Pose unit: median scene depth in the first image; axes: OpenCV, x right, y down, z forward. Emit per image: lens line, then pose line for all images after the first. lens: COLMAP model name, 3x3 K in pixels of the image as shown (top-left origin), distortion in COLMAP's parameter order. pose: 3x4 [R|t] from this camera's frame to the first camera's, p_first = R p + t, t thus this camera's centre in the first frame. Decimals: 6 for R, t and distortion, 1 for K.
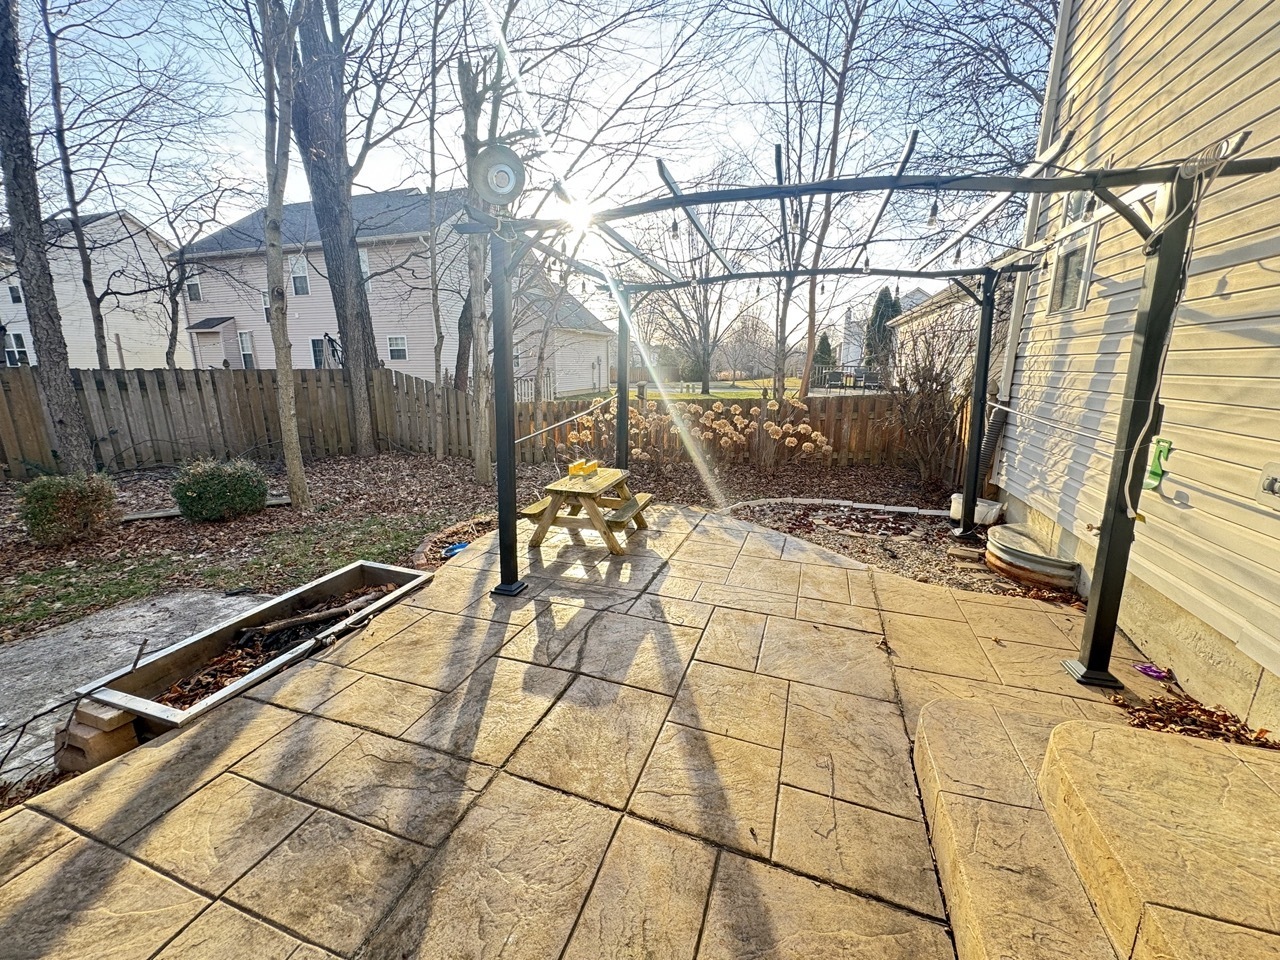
lens RADIAL K [[510.5, 0, 640.8], [0, 510.5, 474.0], [0, 0, 1]] dist [-0.001078, 0.000947]
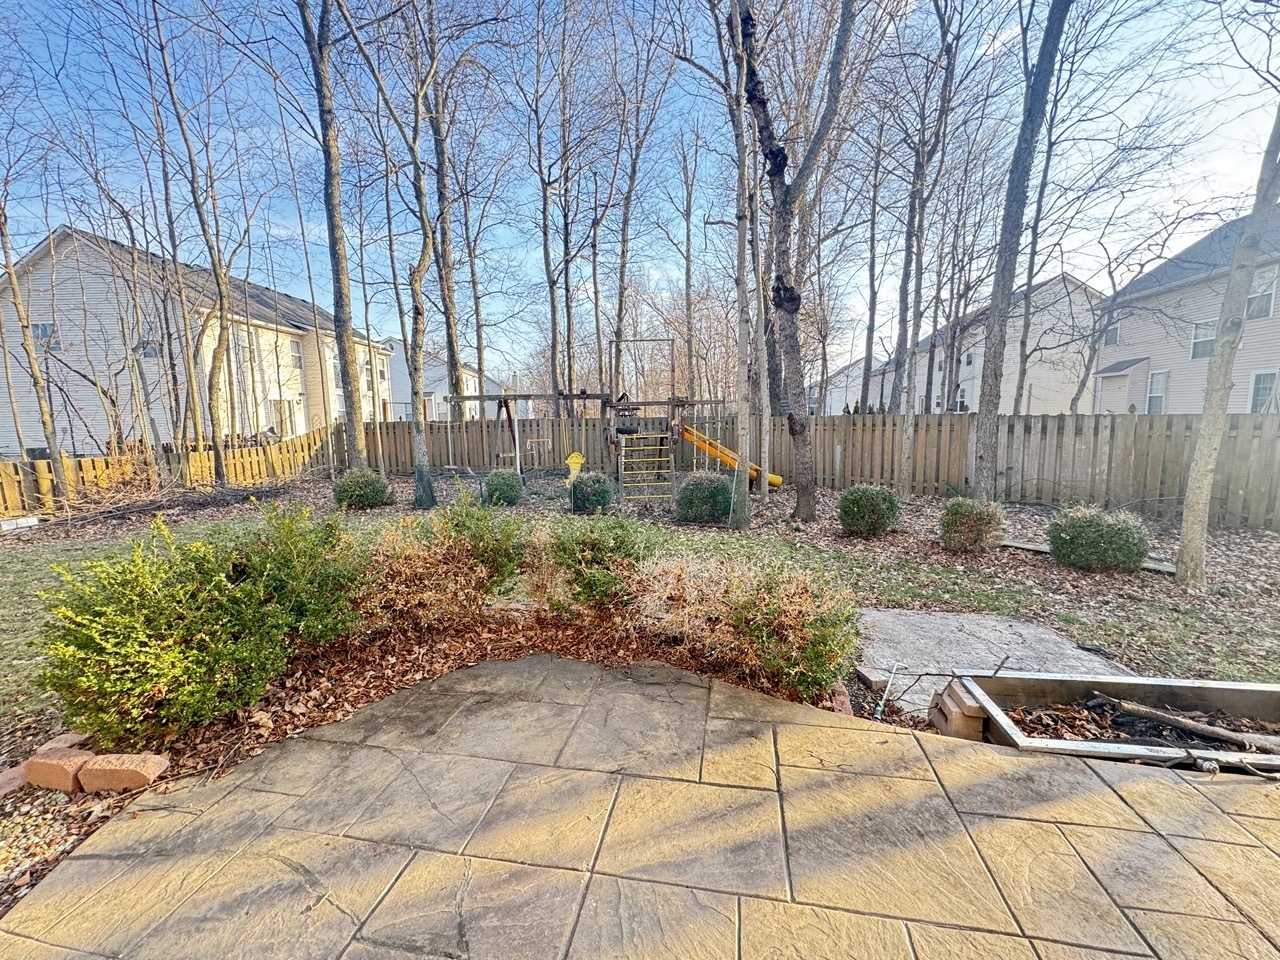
lens RADIAL K [[510.5, 0, 633.8], [0, 510.5, 473.3], [0, 0, 1]] dist [-0.001078, 0.000947]
pose [[0.139863, 0.110281, -0.984010, -0.011374], [-0.192795, 0.977792, 0.082181, -0.001037], [0.971220, 0.178218, 0.158019, -0.023449]]
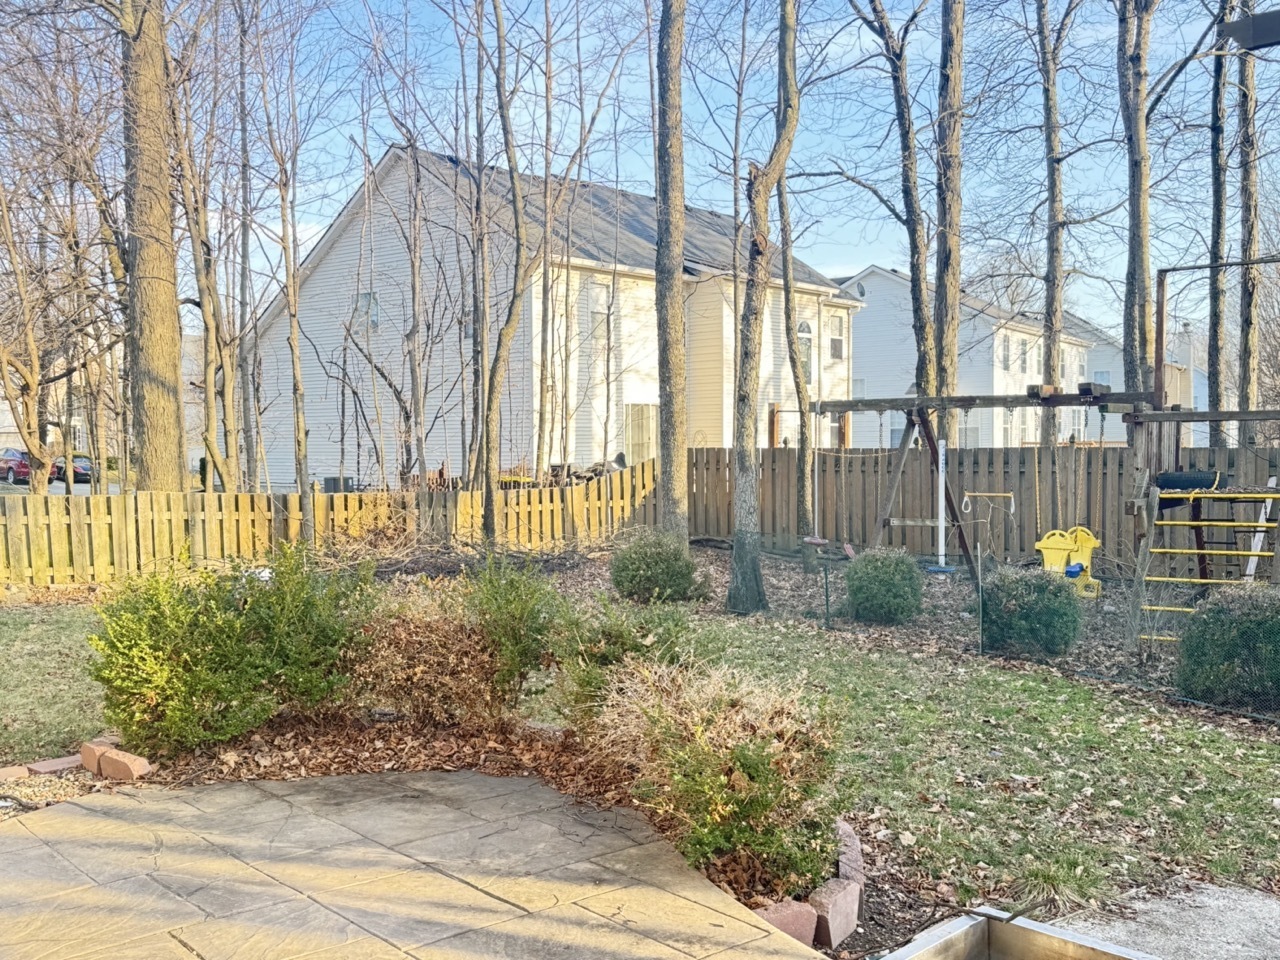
lens RADIAL K [[1282.0, 0, 642.6], [0, 1282.0, 488.0], [0, 0, 1]] dist [0.048533, 0.000000]
pose [[-0.512938, 0.035491, -0.857692, 0.264956], [-0.175629, 0.973671, 0.145324, -0.128706], [0.840267, 0.225178, -0.493200, 0.522263]]
